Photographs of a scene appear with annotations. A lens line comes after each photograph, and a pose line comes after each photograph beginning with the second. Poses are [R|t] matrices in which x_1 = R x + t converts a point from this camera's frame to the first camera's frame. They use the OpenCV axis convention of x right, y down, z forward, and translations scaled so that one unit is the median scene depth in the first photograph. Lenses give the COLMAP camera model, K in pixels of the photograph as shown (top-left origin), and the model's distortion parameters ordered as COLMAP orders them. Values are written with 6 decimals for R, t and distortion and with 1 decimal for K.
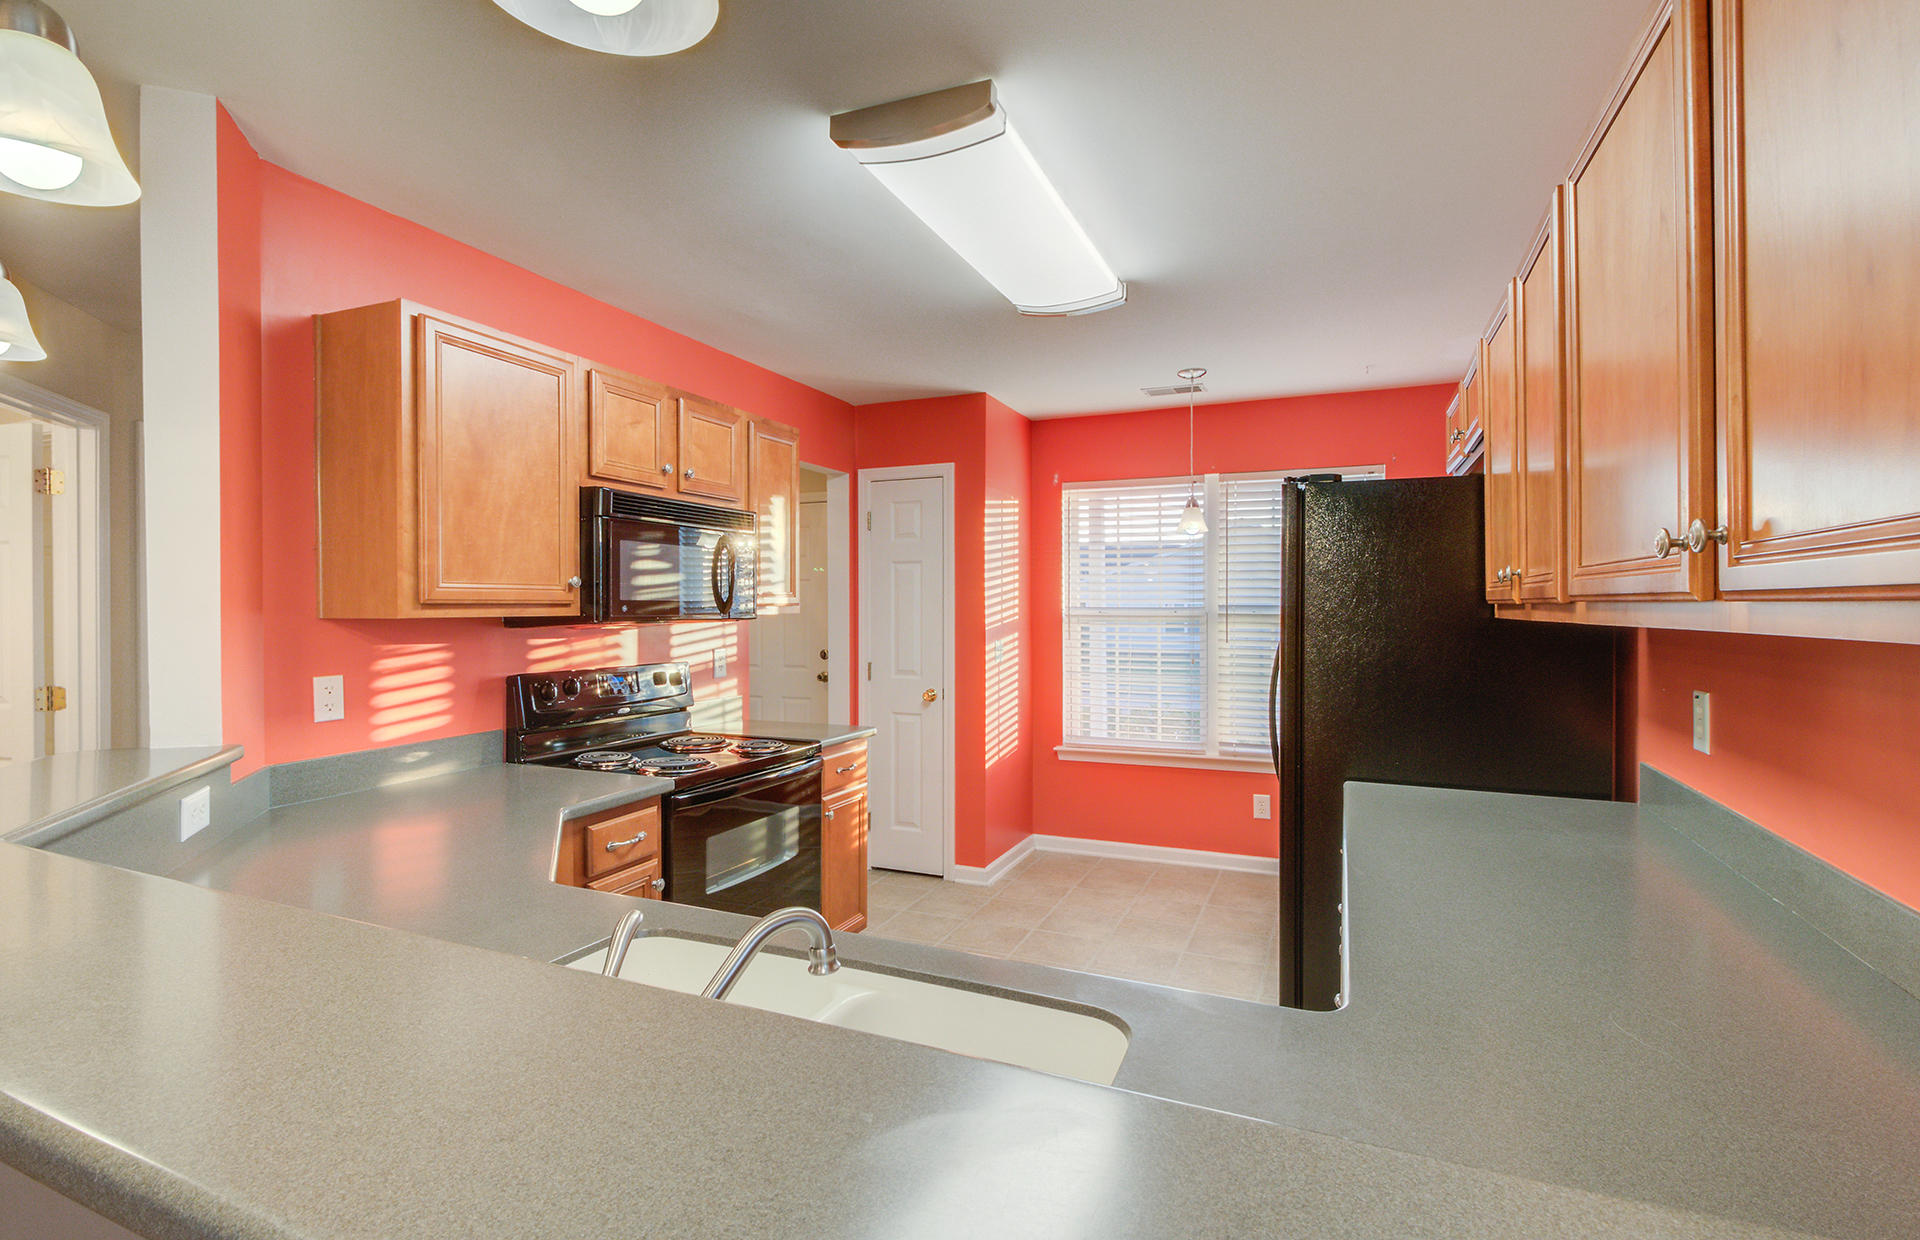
lens RADIAL K [[900.5, 0, 950.2], [0, 900.5, 619.8], [0, 0, 1]] dist [0.002977, -0.000233]
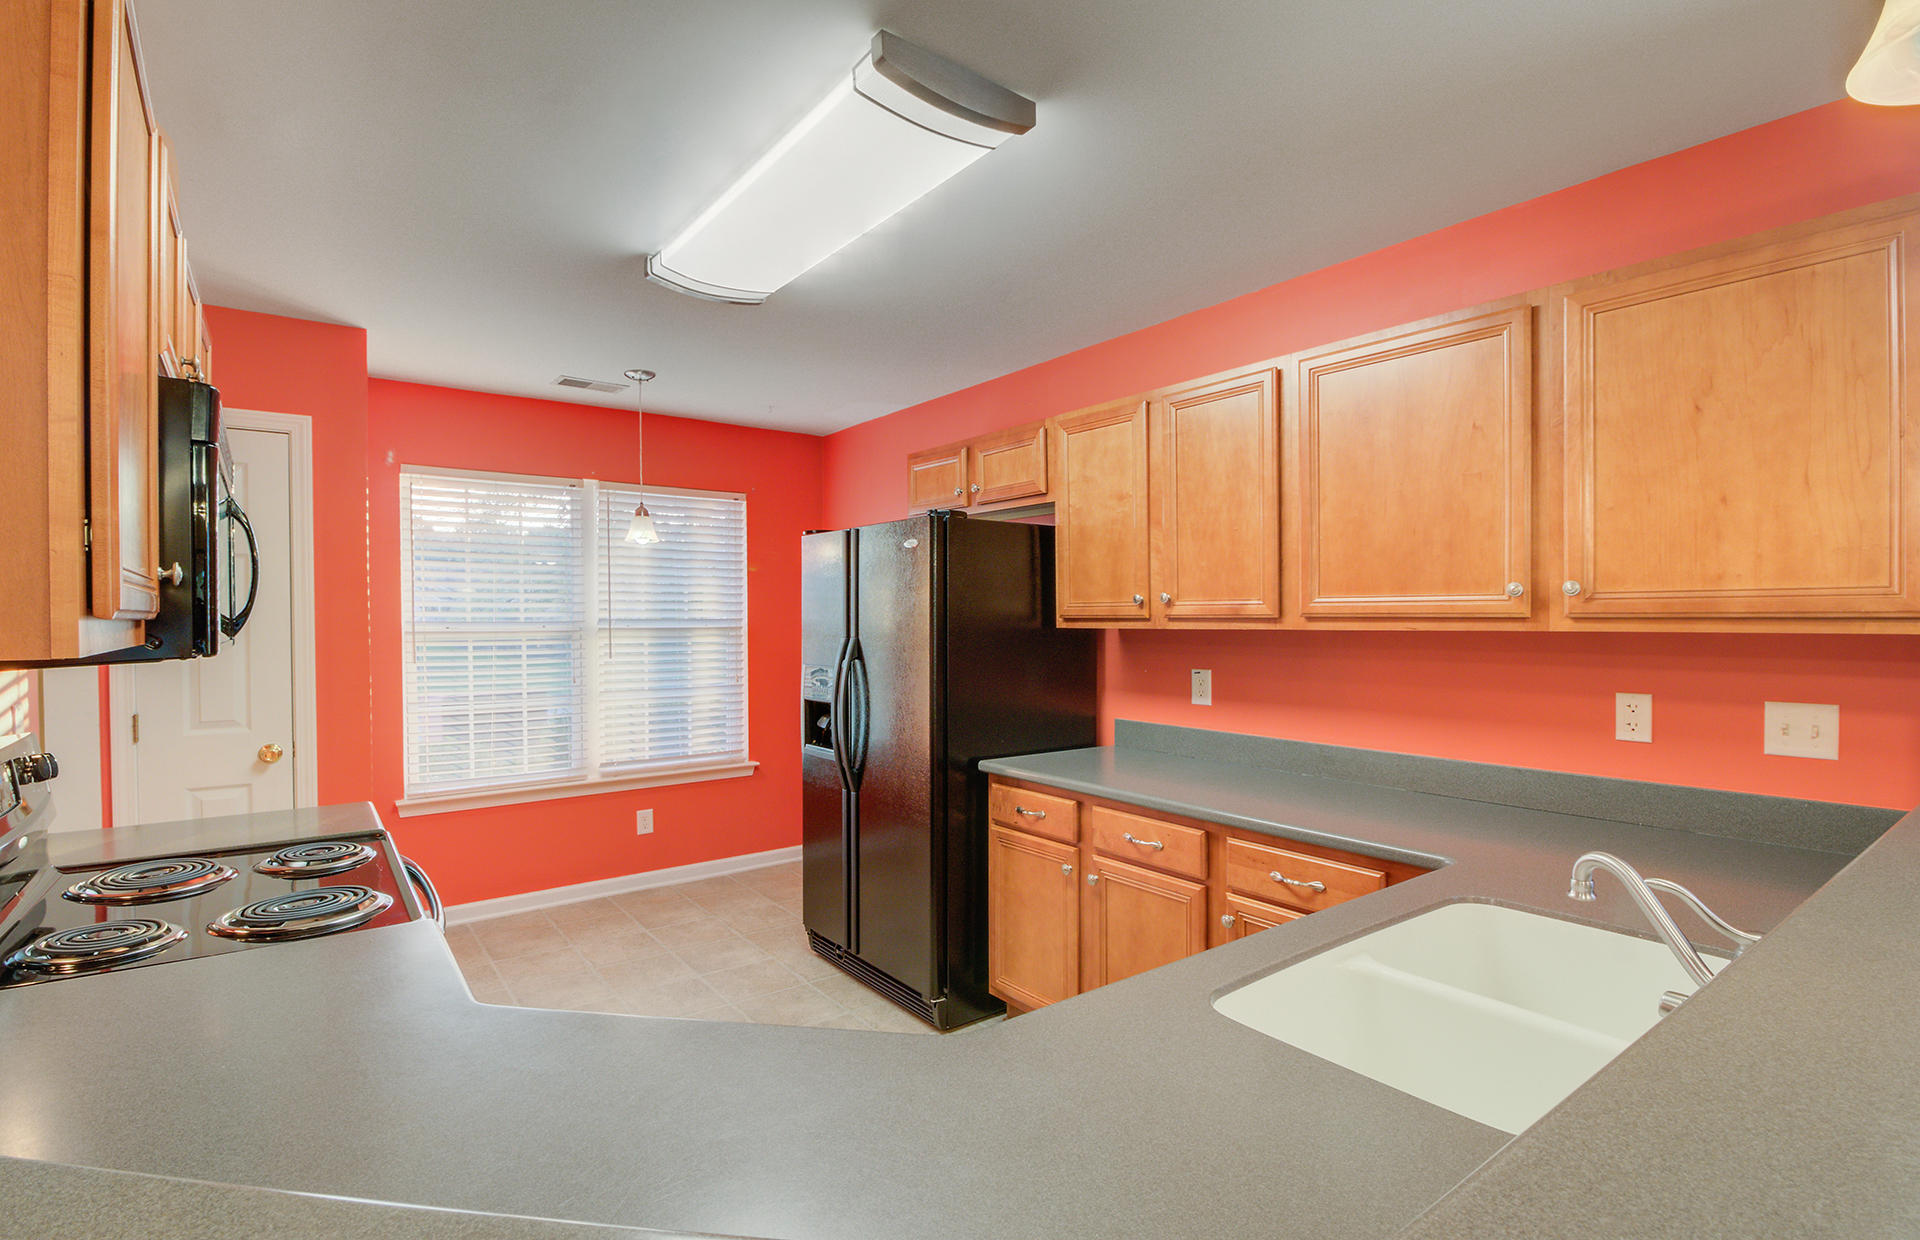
lens RADIAL K [[900.5, 0, 950.2], [0, 900.5, 619.8], [0, 0, 1]] dist [0.002977, -0.000233]
pose [[0.487037, -0.001566, 0.873380, -0.370619], [0.015059, 0.999865, -0.006605, -0.004054], [-0.873251, 0.016369, 0.486995, 0.226271]]
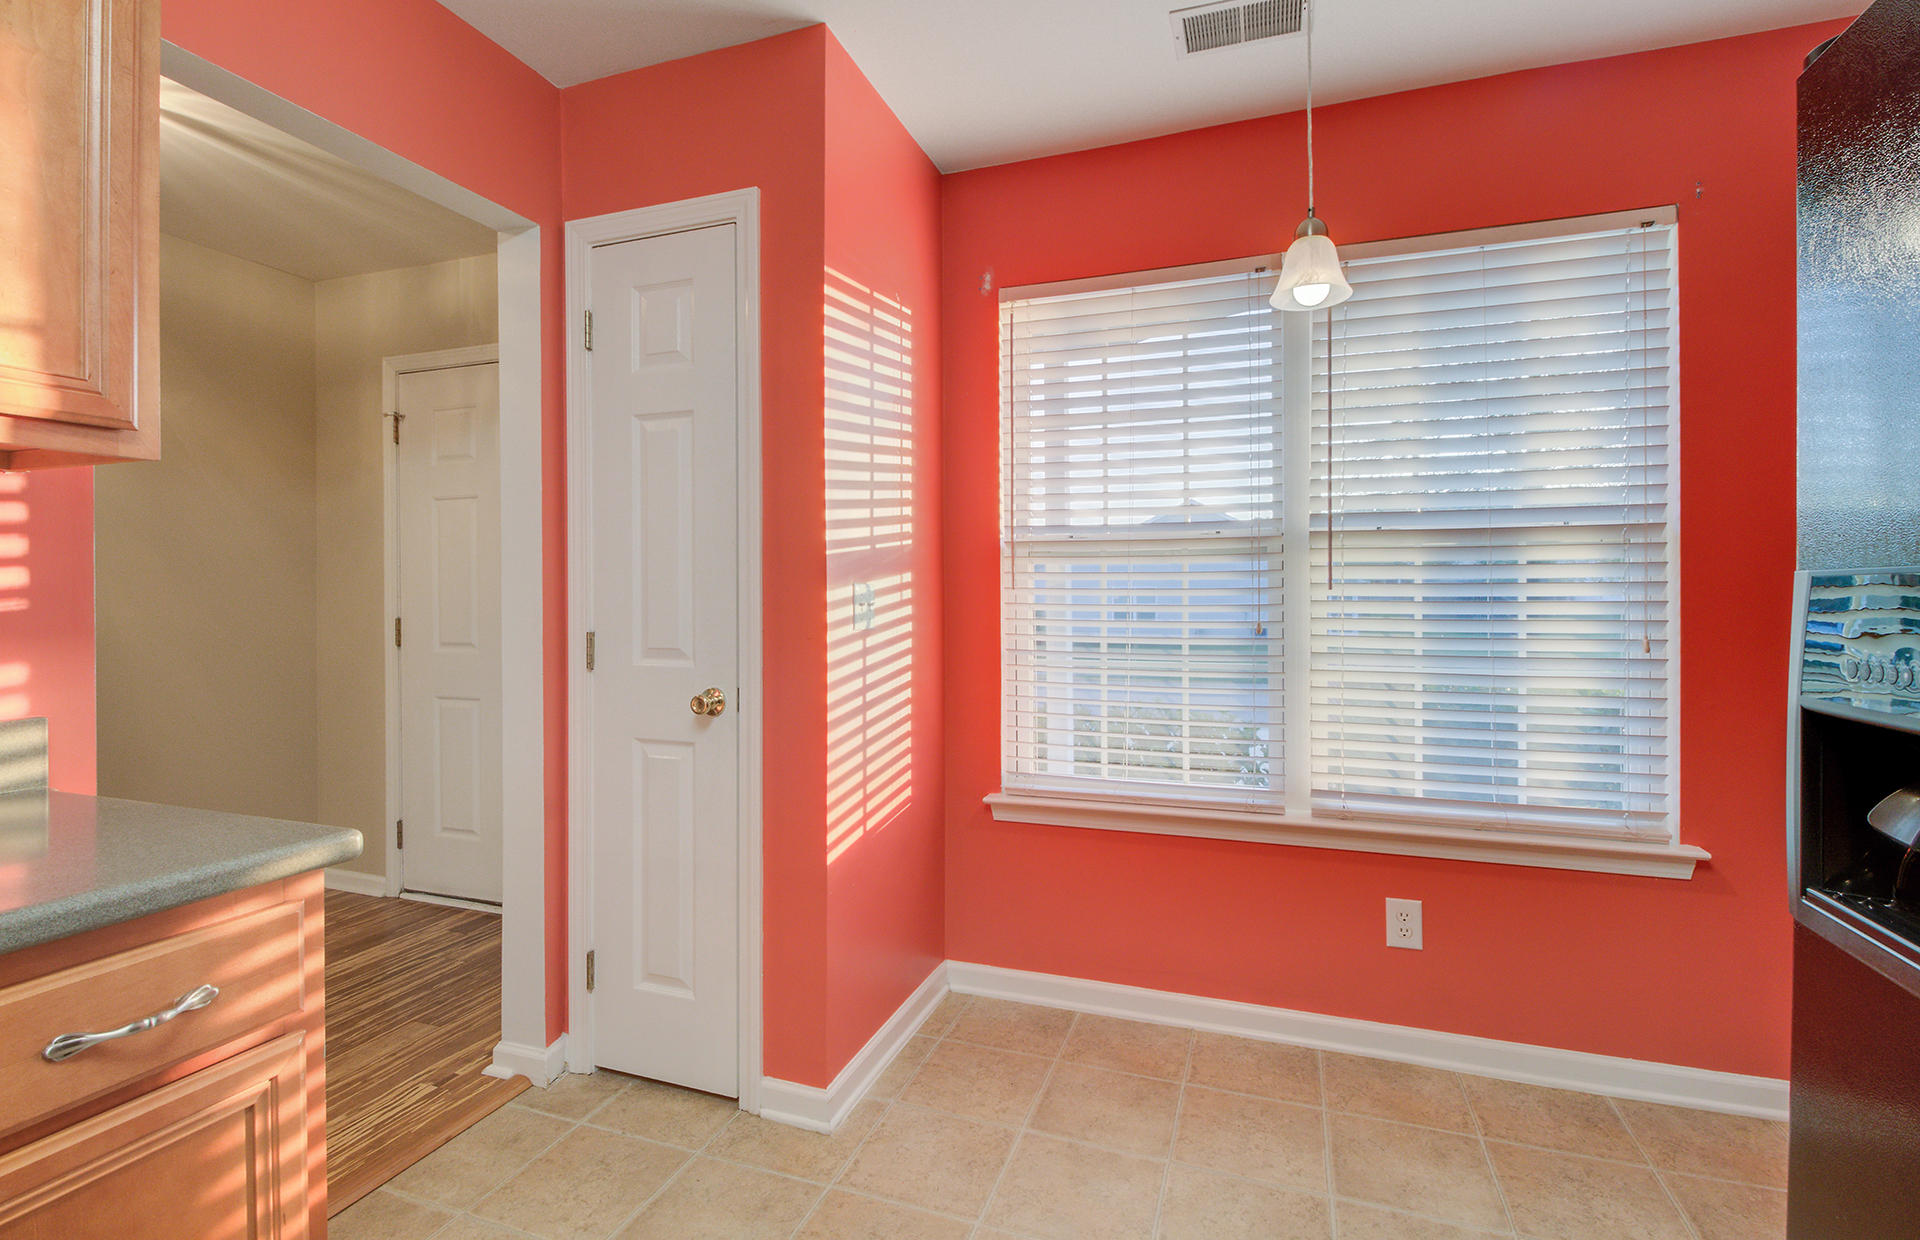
lens RADIAL K [[894.0, 0, 959.4], [0, 894.0, 598.8], [0, 0, 1]] dist [0.008076, -0.000731]
pose [[0.997799, -0.000250, 0.066315, 0.075343], [0.001061, 0.999925, -0.012200, 0.038286], [-0.066307, 0.012244, 0.997724, 0.547522]]
